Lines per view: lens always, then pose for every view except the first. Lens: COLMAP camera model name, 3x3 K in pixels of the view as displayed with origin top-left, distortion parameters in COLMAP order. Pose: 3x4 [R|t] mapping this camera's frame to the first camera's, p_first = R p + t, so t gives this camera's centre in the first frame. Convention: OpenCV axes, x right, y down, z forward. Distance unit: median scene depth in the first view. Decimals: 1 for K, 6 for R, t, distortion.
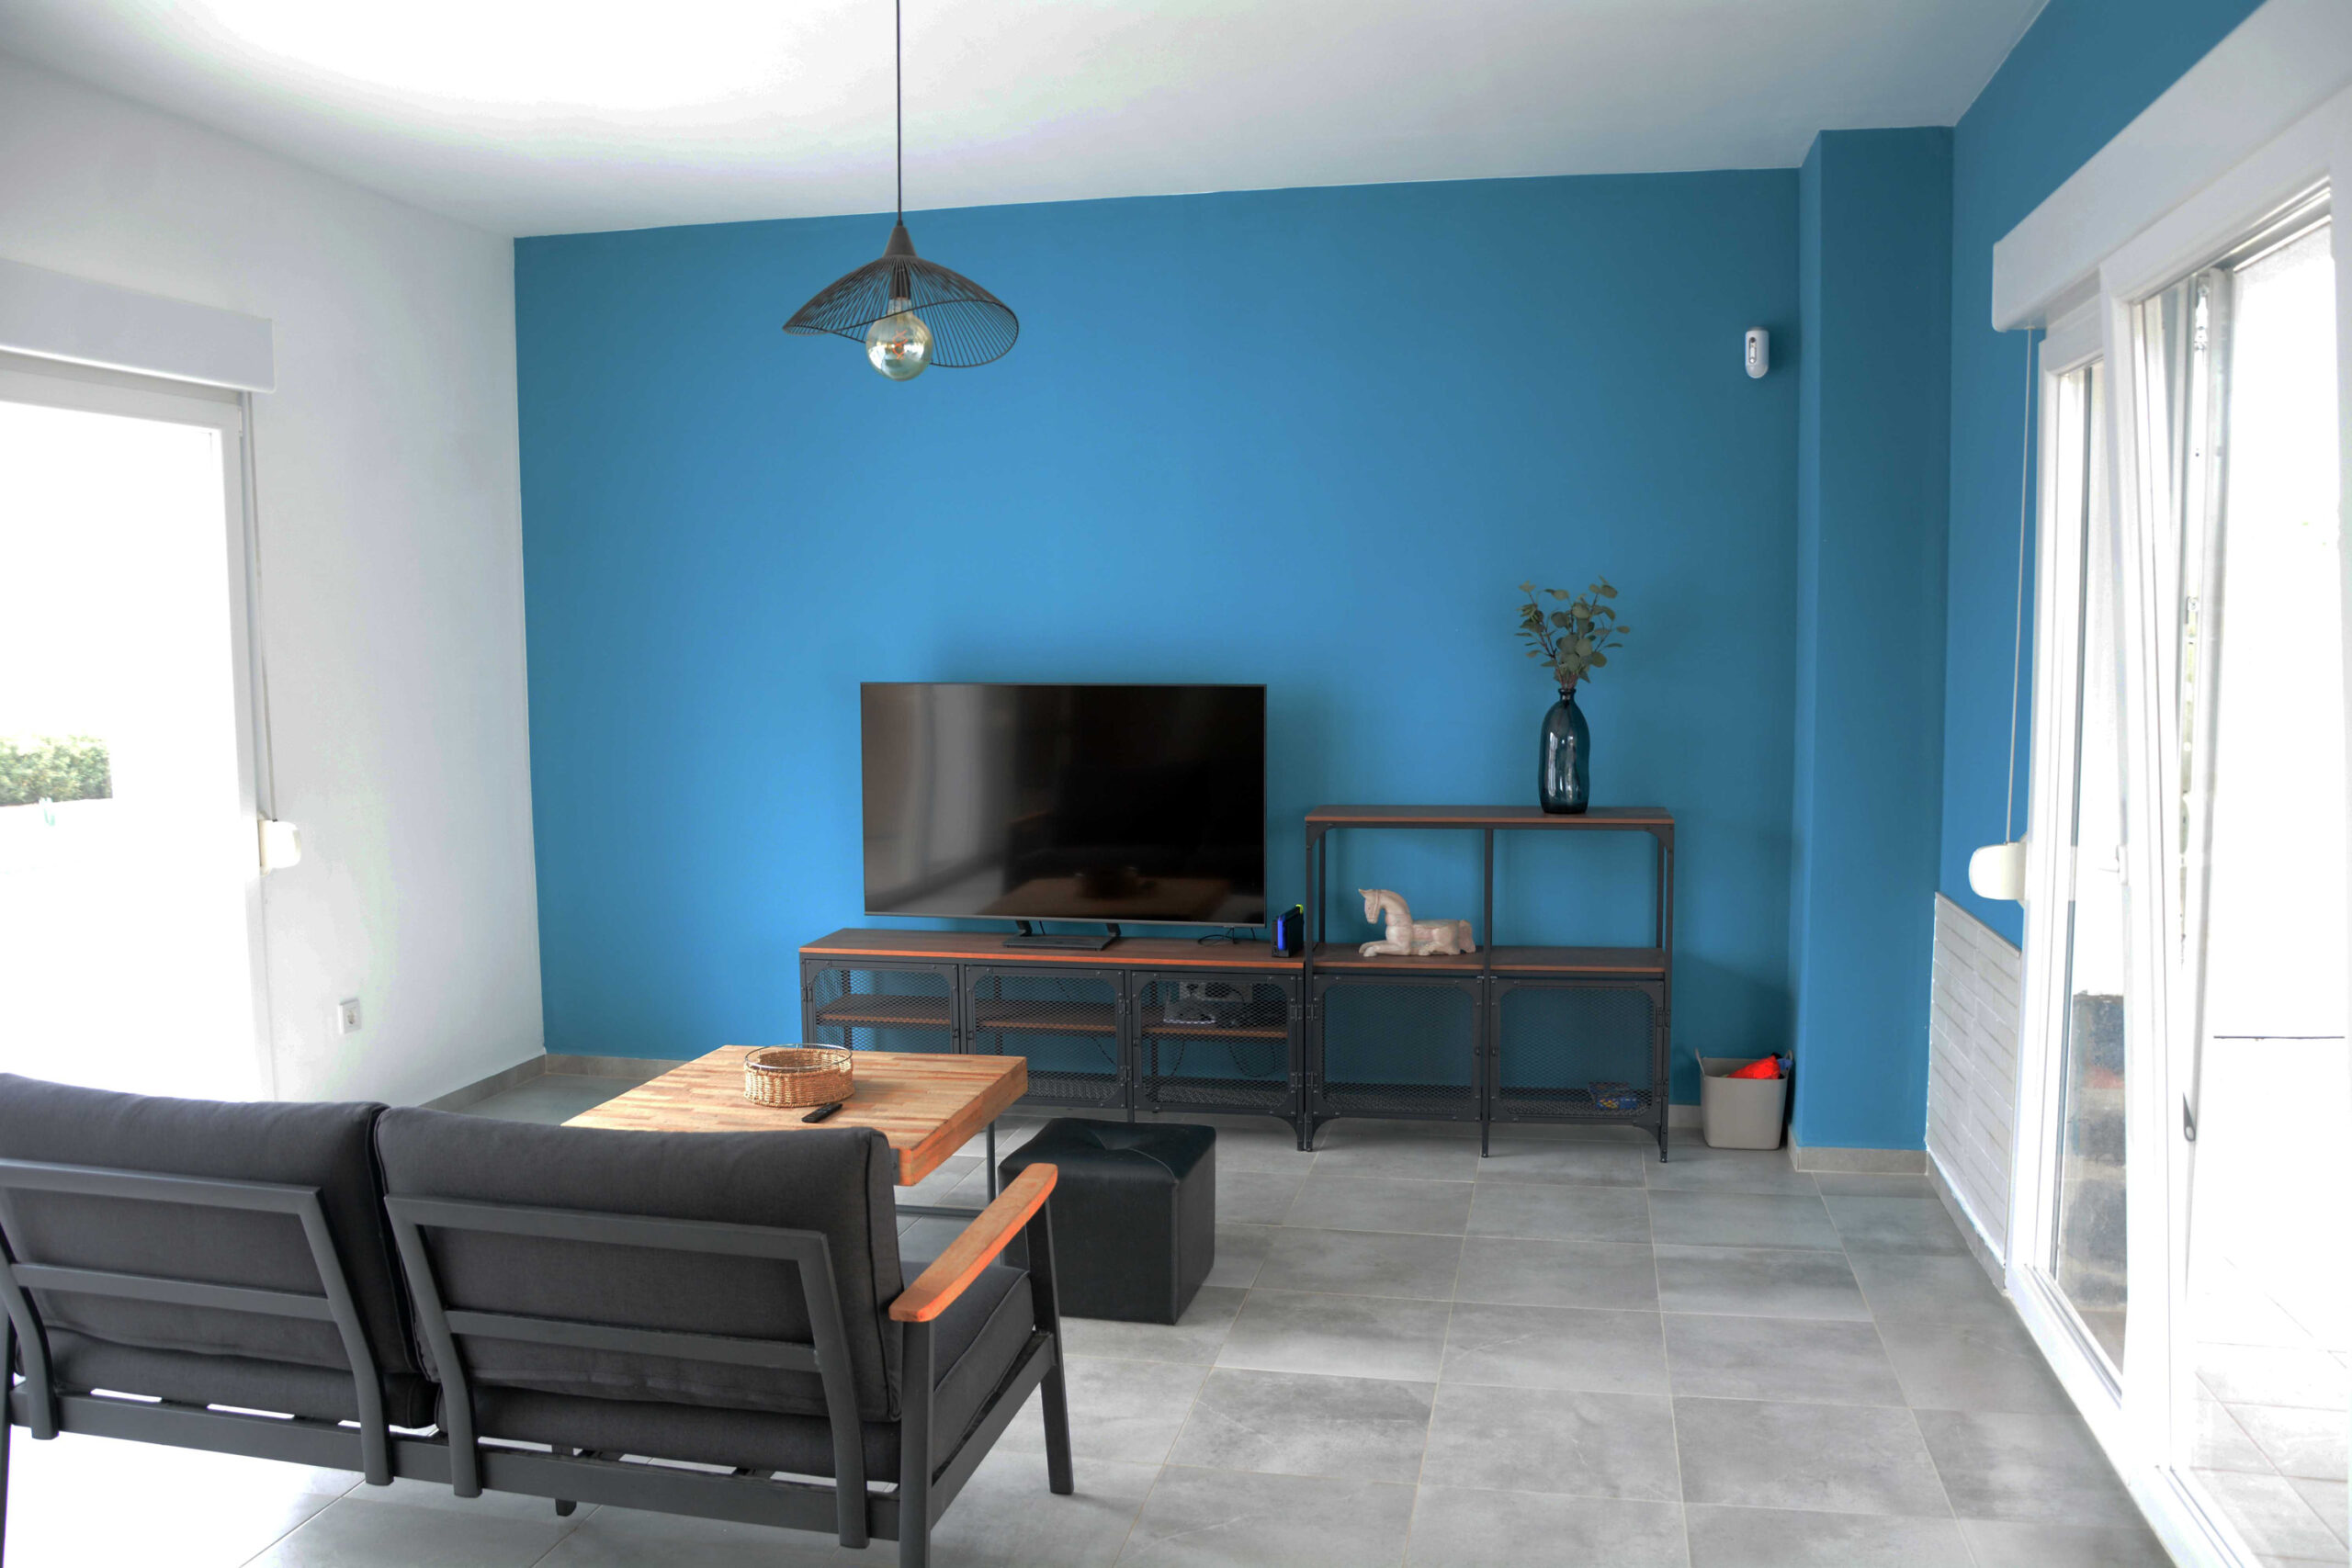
lens RADIAL K [[1872.8, 0, 1208.9], [0, 1872.8, 810.0], [0, 0, 1]] dist [-0.155879, 0.133875]
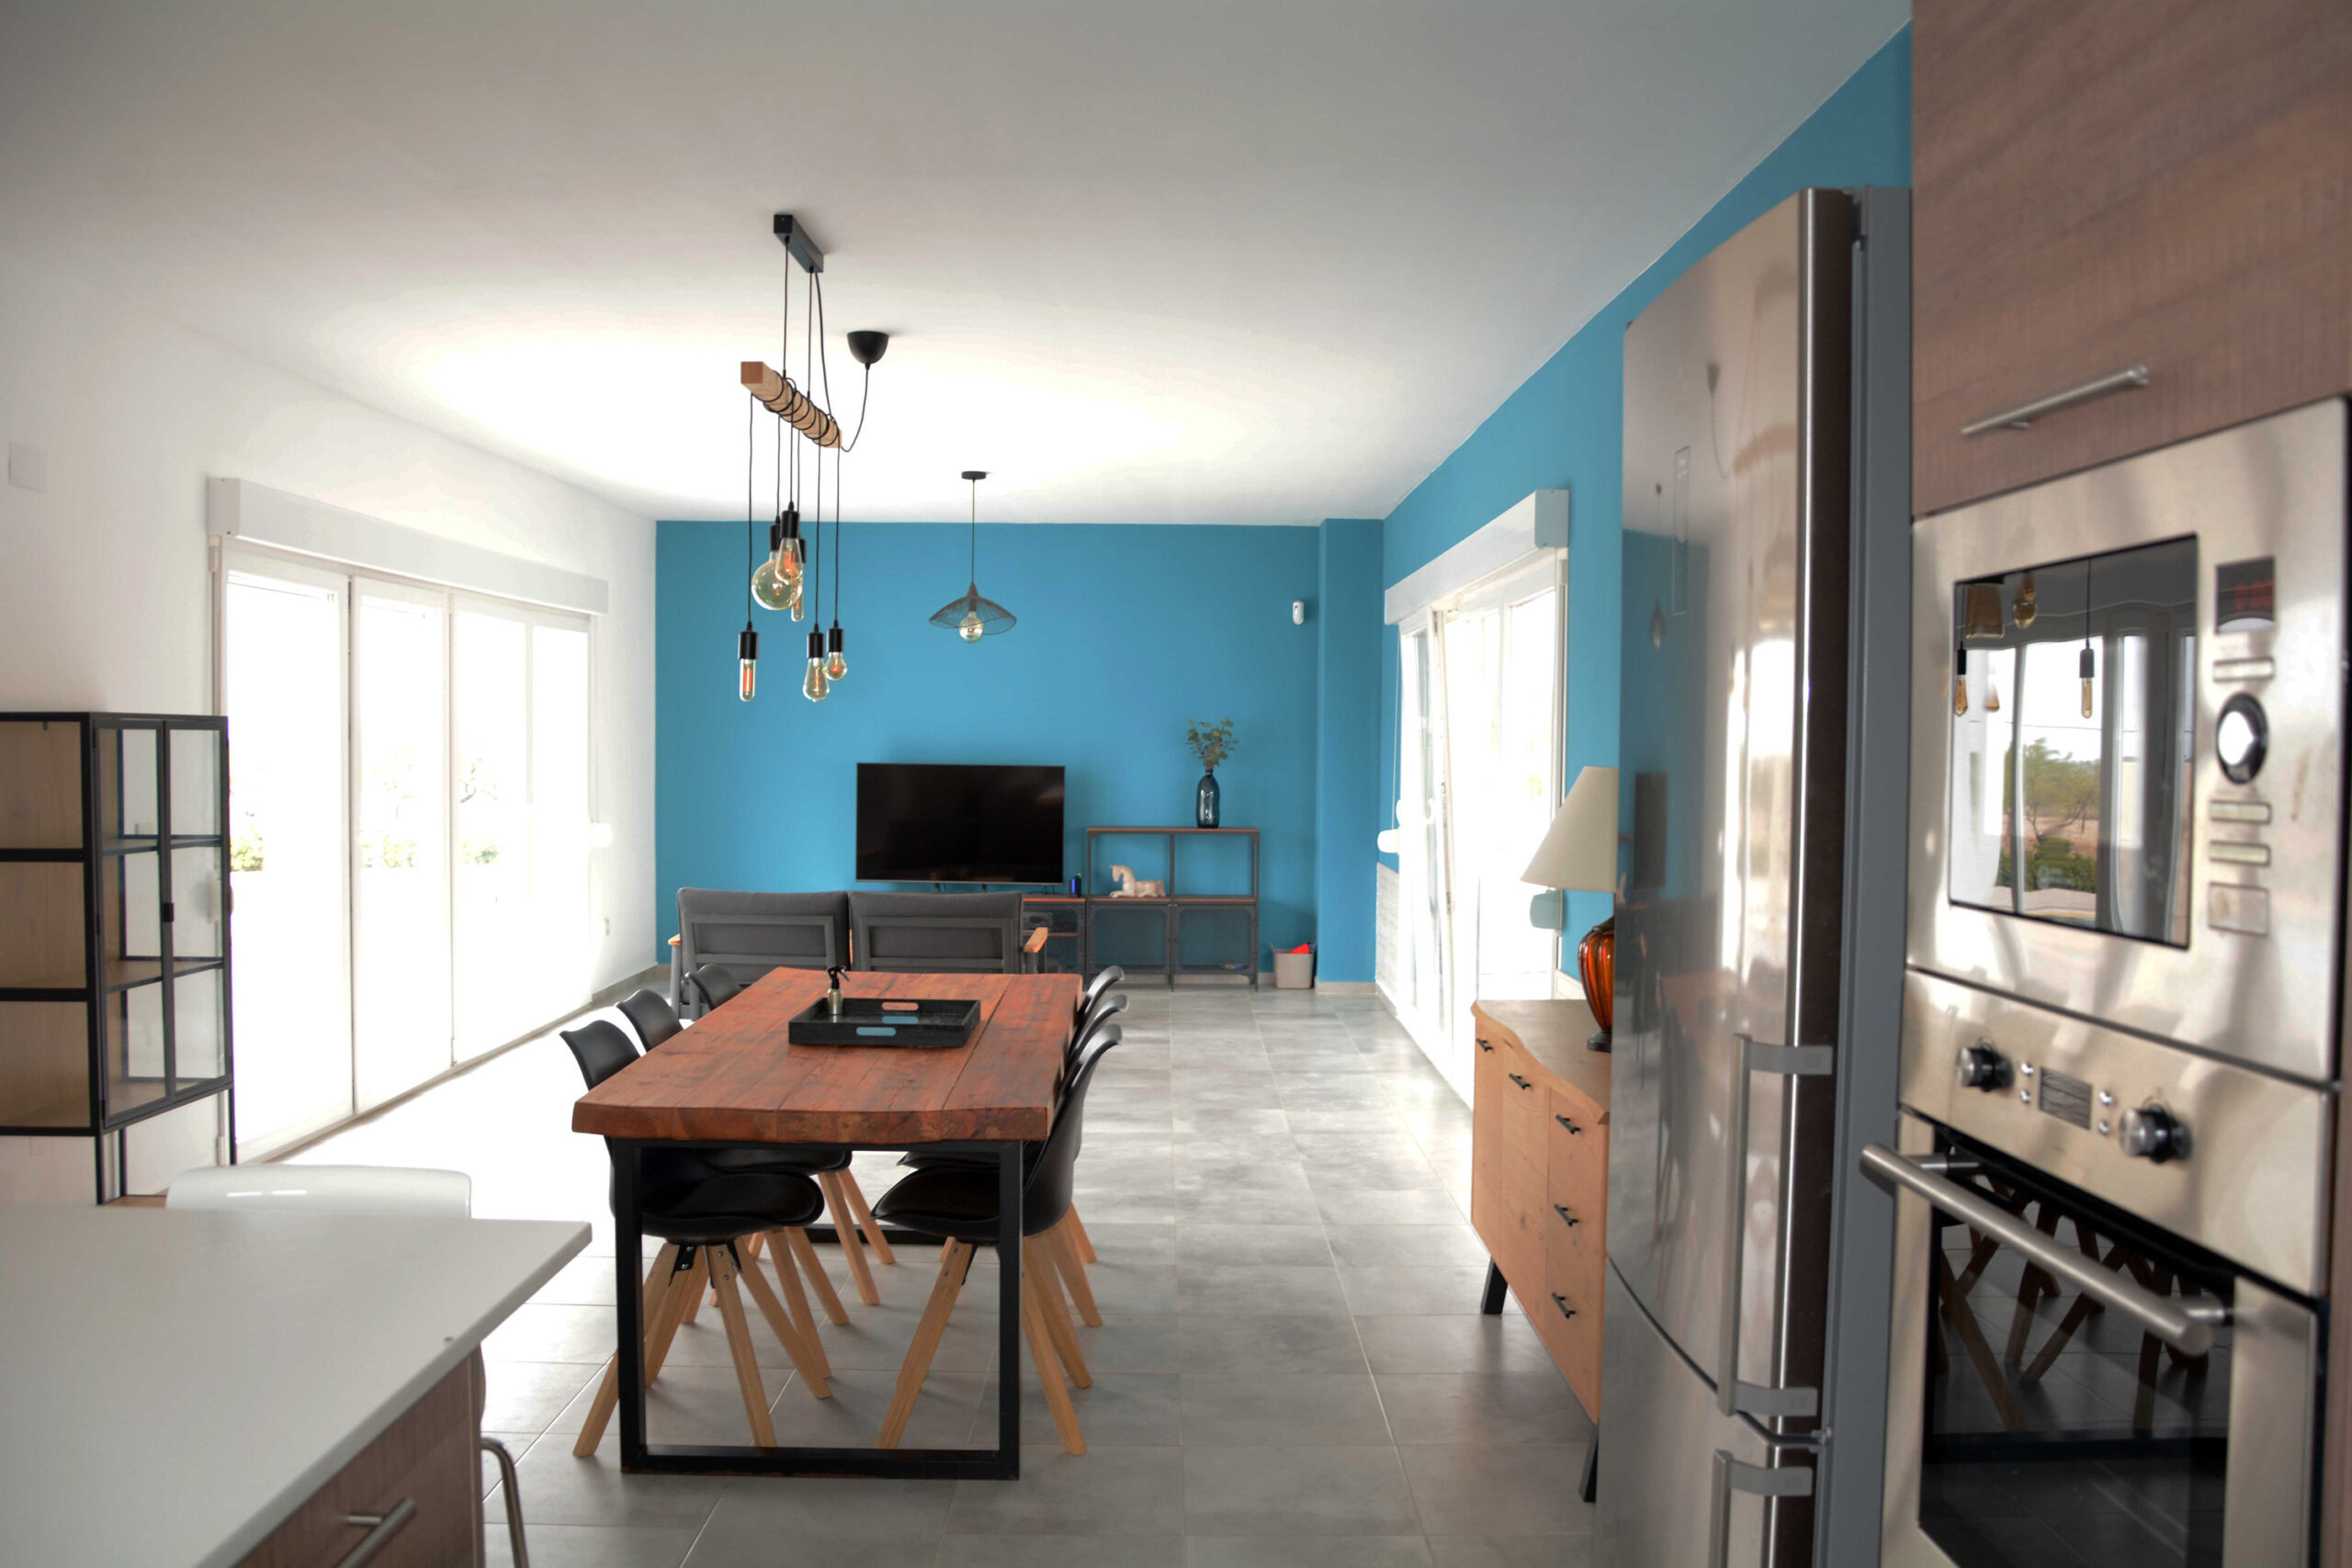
lens RADIAL K [[1872.8, 0, 1208.9], [0, 1872.8, 810.0], [0, 0, 1]] dist [-0.155879, 0.133875]
pose [[0.976939, 0.008793, 0.213339, -0.261525], [0.003531, 0.998350, -0.057318, 0.102977], [-0.213491, 0.056750, 0.975295, -1.072262]]
